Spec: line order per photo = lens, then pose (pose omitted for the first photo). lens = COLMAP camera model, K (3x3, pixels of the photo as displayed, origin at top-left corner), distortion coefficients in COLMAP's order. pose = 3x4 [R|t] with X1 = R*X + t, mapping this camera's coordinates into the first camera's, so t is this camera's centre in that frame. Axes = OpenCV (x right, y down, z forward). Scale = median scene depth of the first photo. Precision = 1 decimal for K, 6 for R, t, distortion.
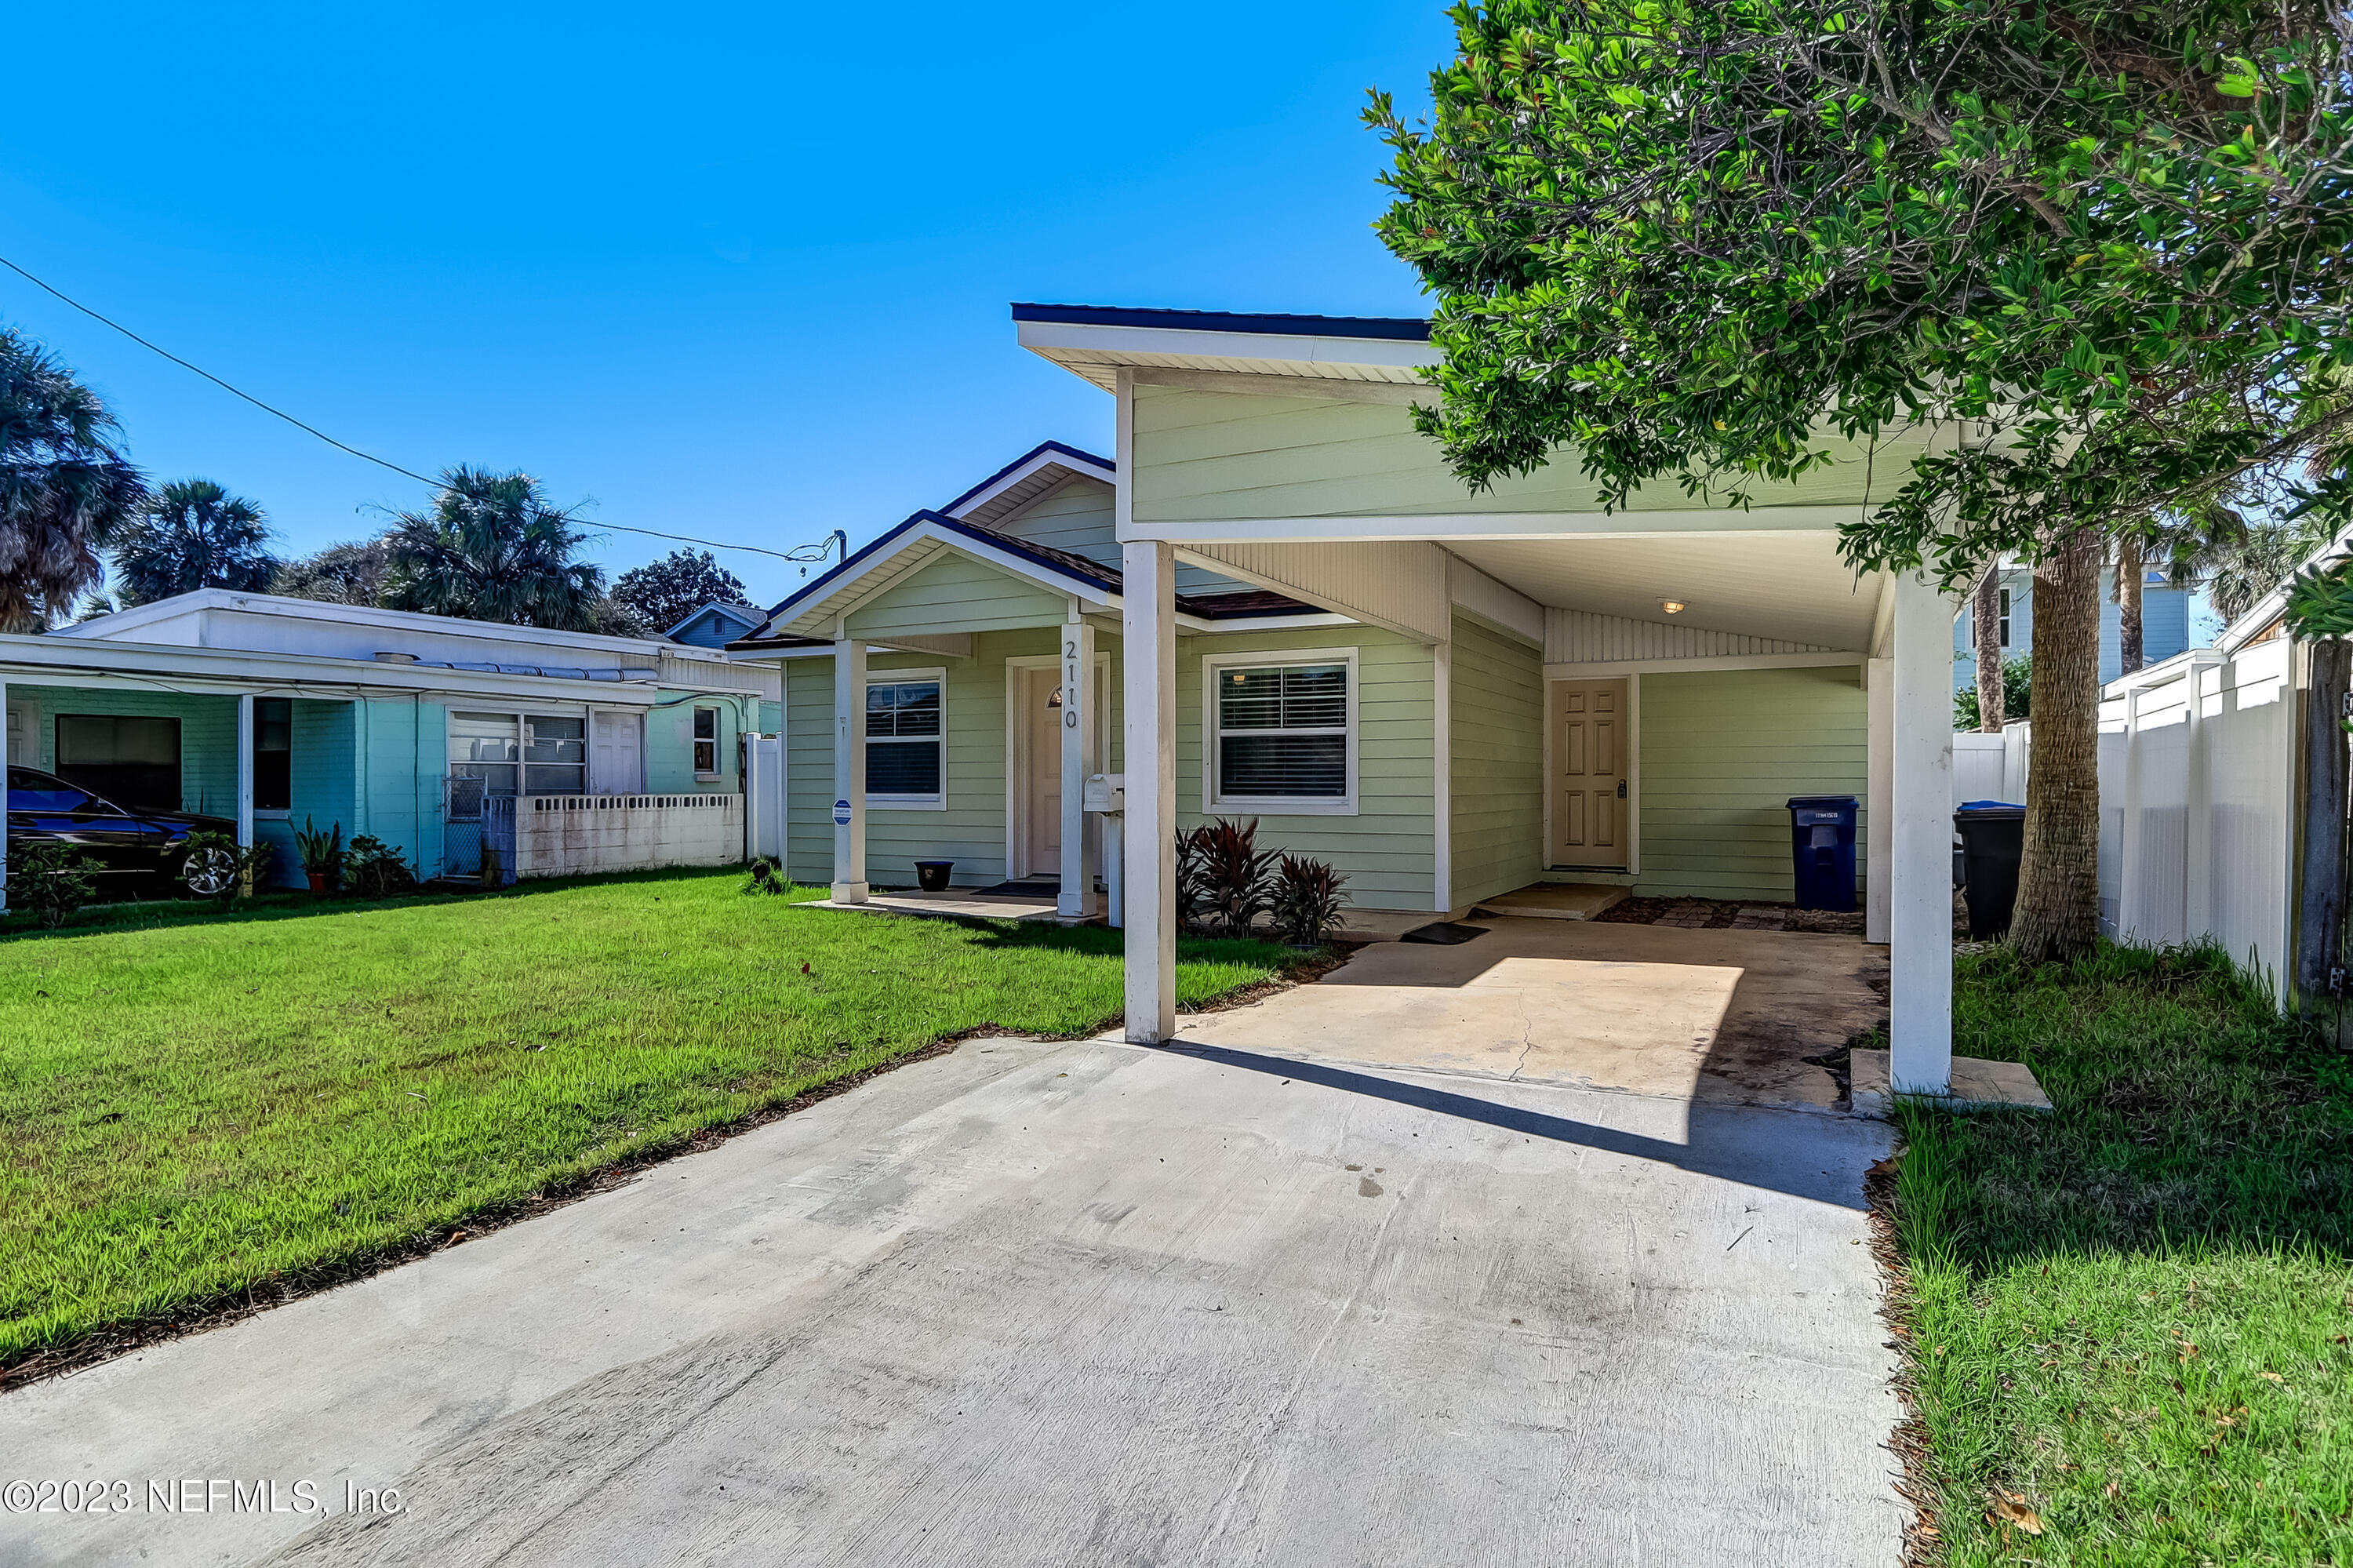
lens RADIAL K [[1268.0, 0, 1162.0], [0, 1268.0, 784.1], [0, 0, 1]] dist [-0.016567, 0.013555]
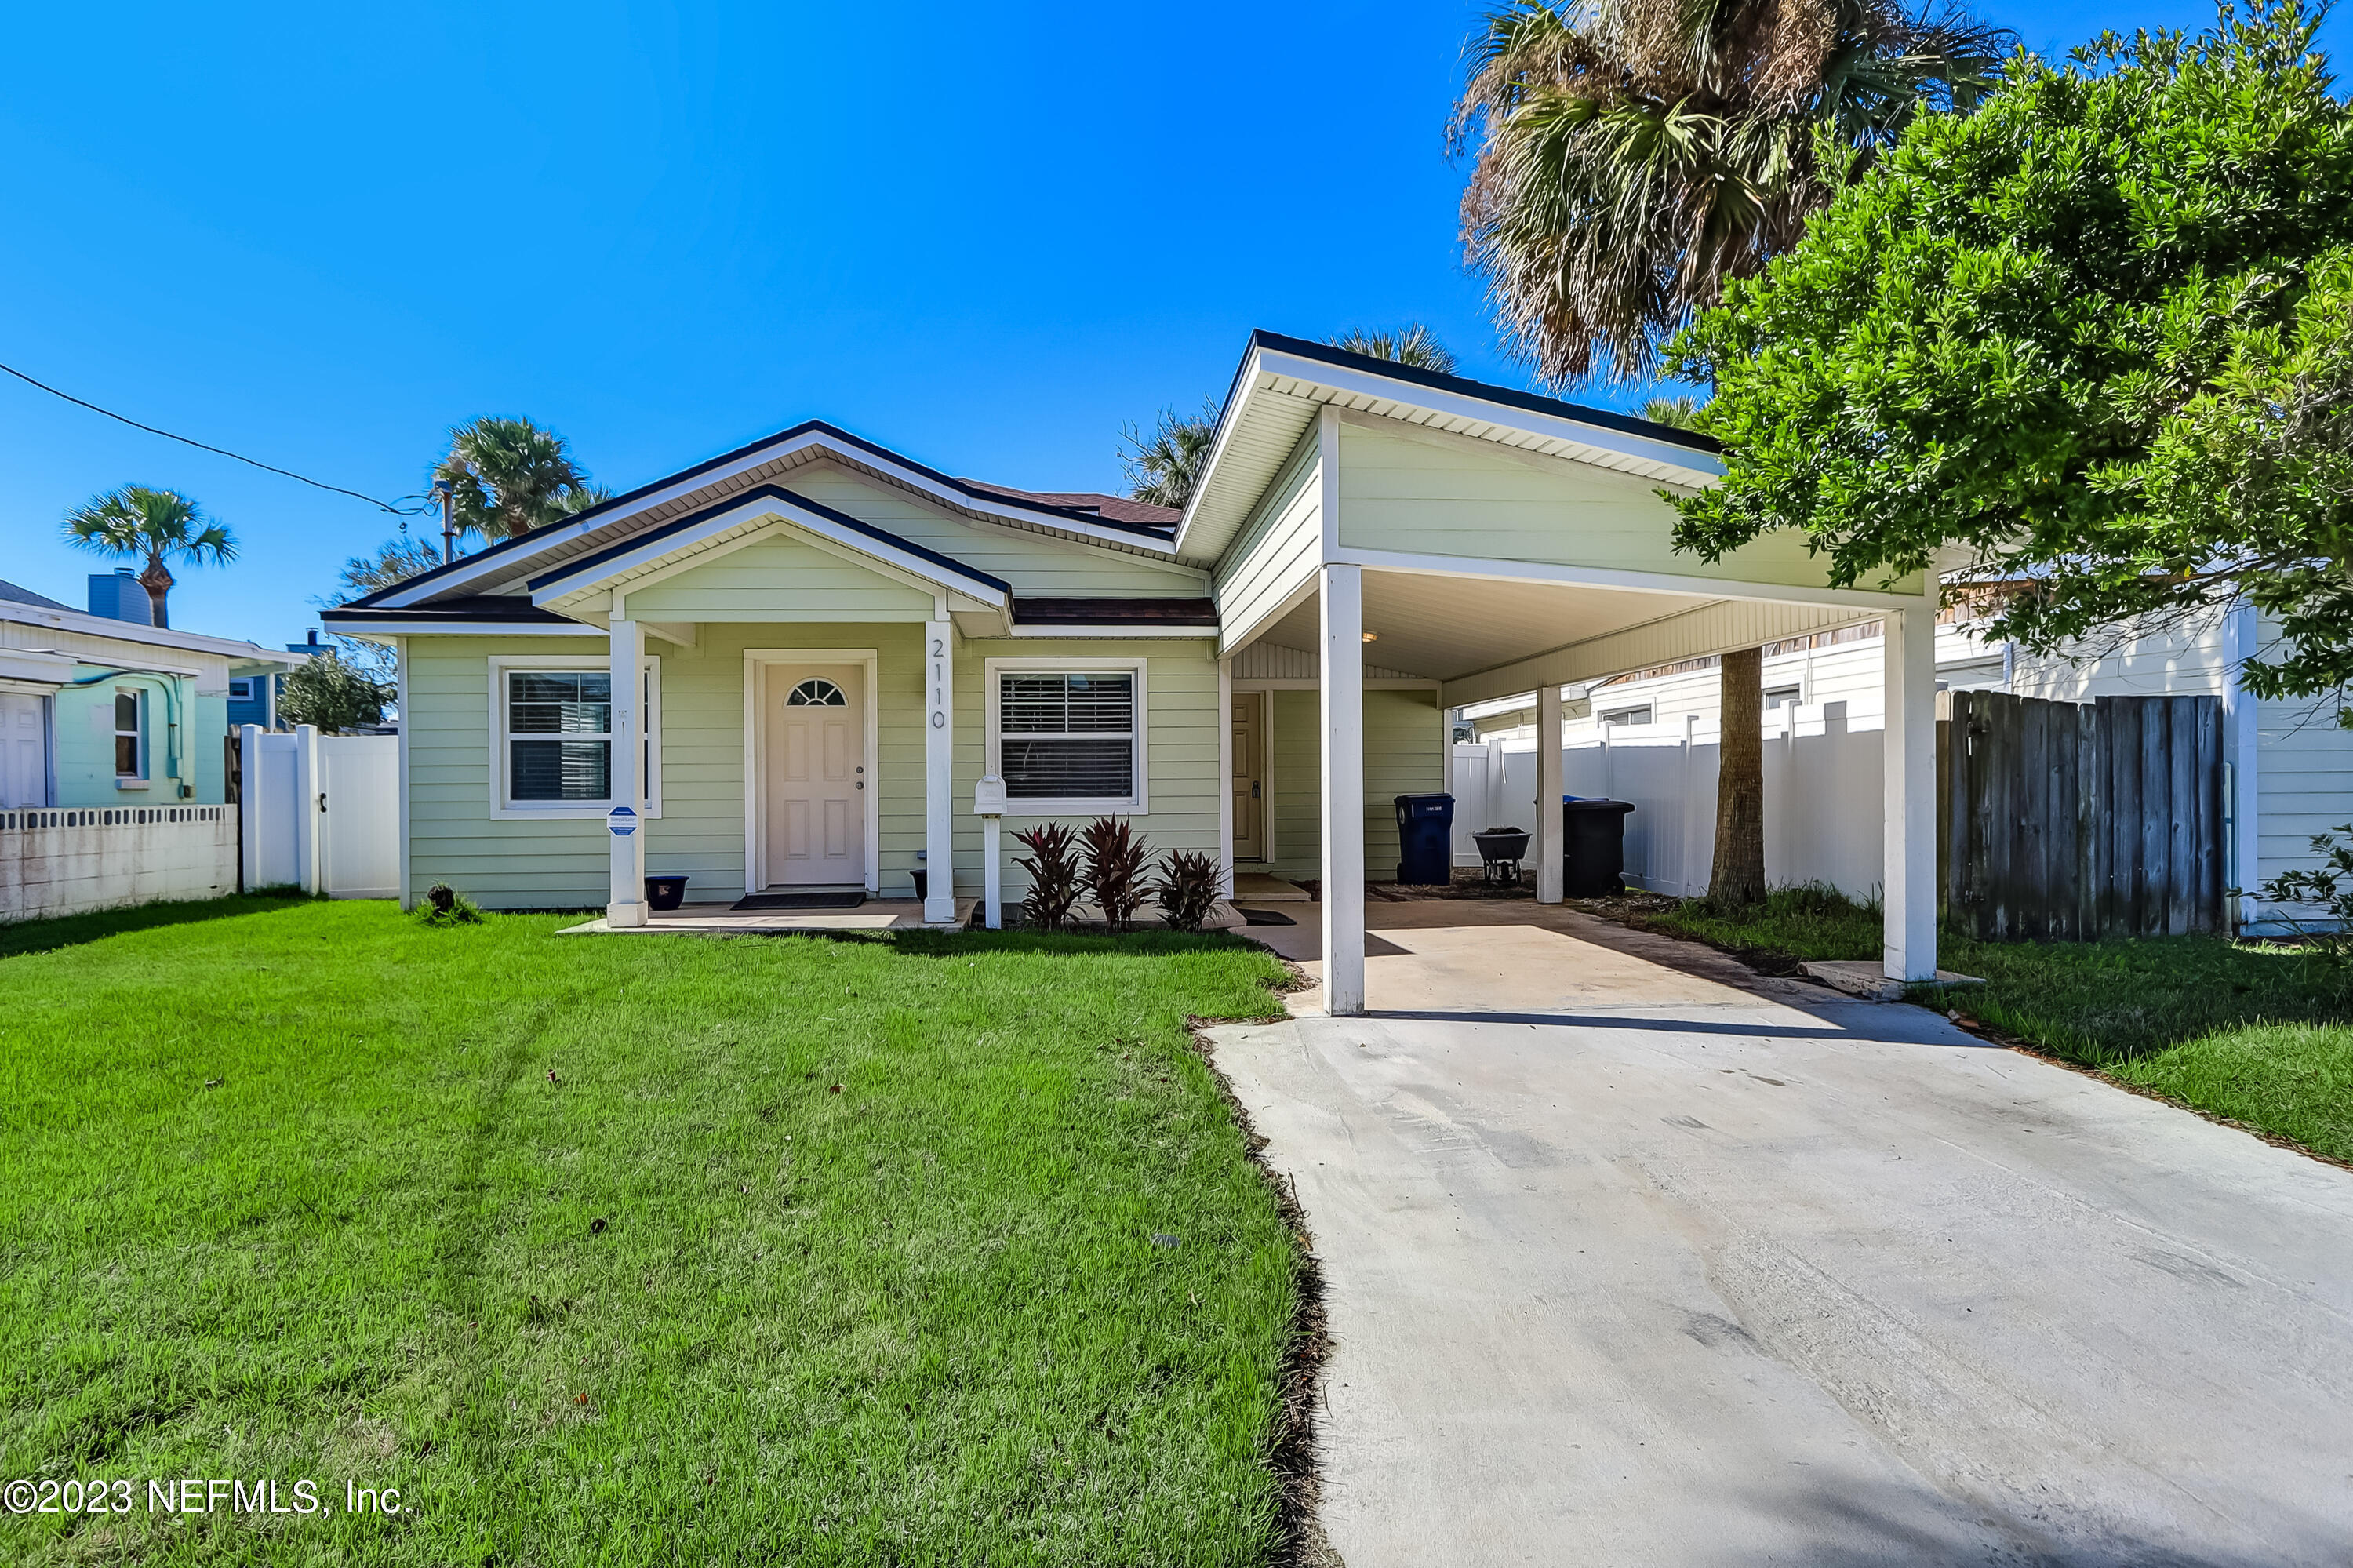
lens RADIAL K [[1268.0, 0, 1162.0], [0, 1268.0, 784.1], [0, 0, 1]] dist [-0.016567, 0.013555]
pose [[0.842019, -0.003777, 0.539435, -0.390982], [0.006452, 0.999974, -0.003070, 0.002092], [-0.539410, 0.006065, 0.842022, 0.078788]]
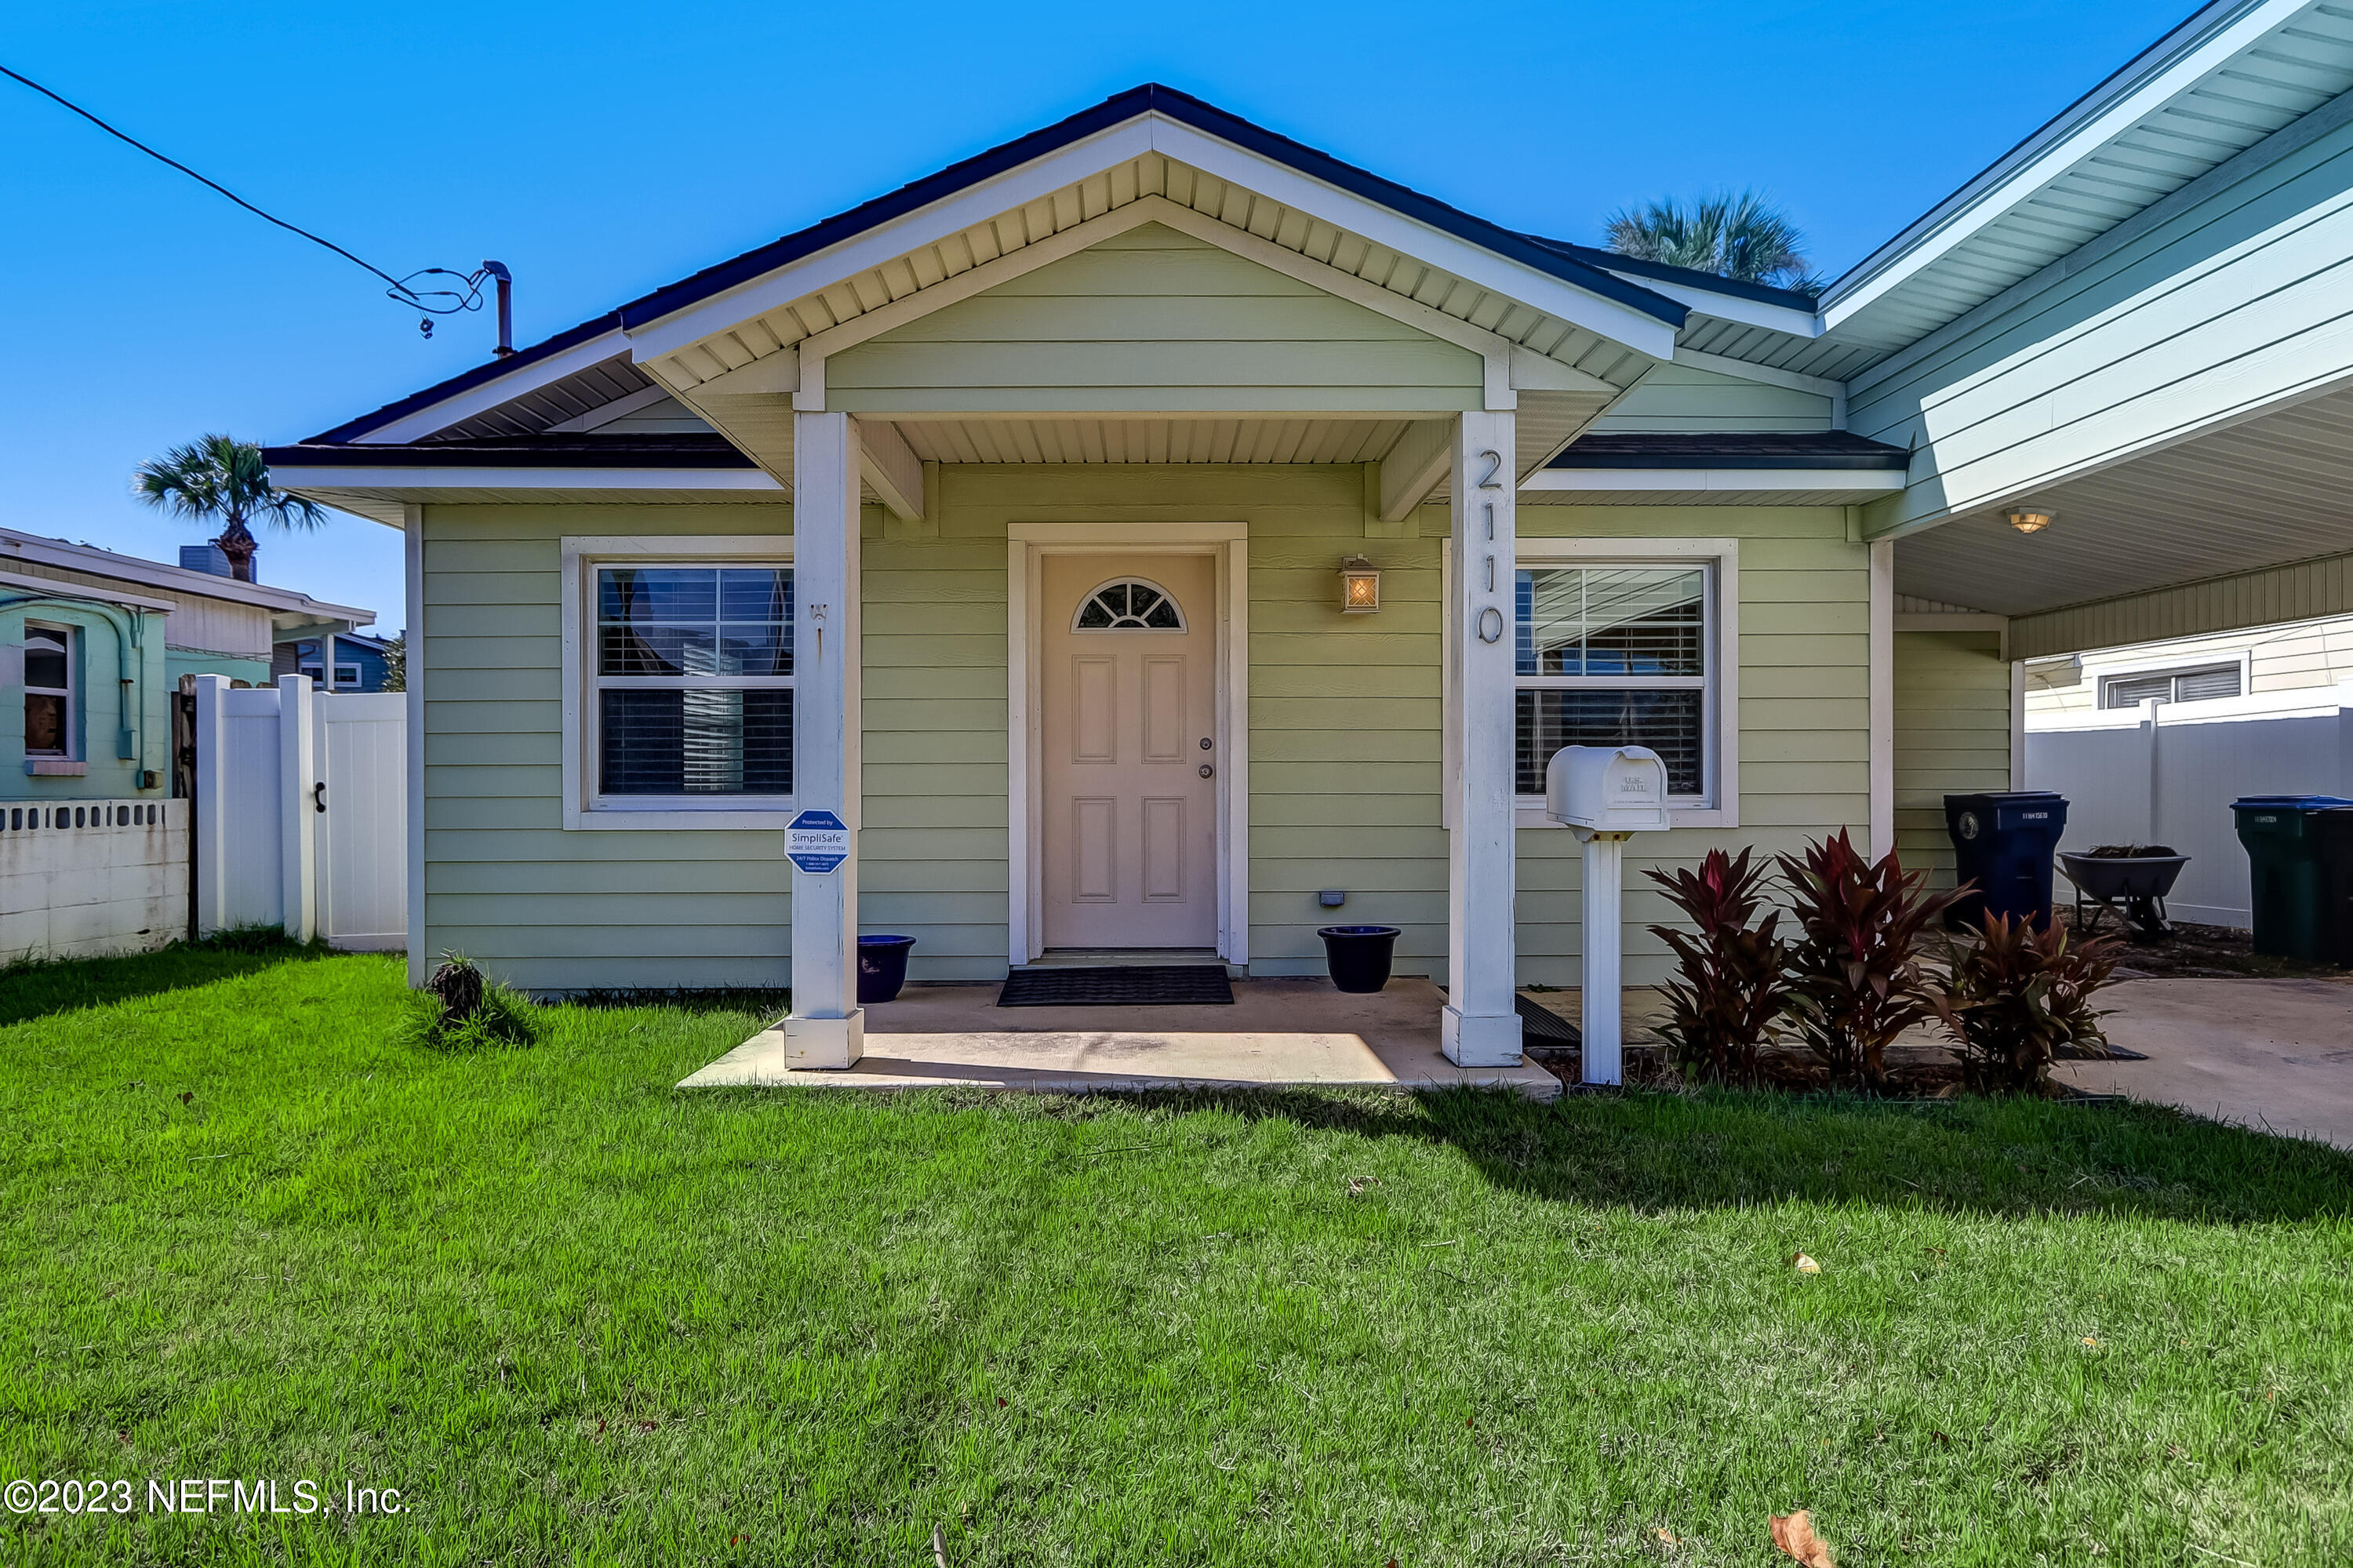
lens RADIAL K [[1268.0, 0, 1162.0], [0, 1268.0, 784.1], [0, 0, 1]] dist [-0.016567, 0.013555]
pose [[0.881362, -0.000683, 0.472442, -0.332055], [0.001680, 0.999997, -0.001688, 0.004812], [-0.472439, 0.002281, 0.881360, 0.573150]]
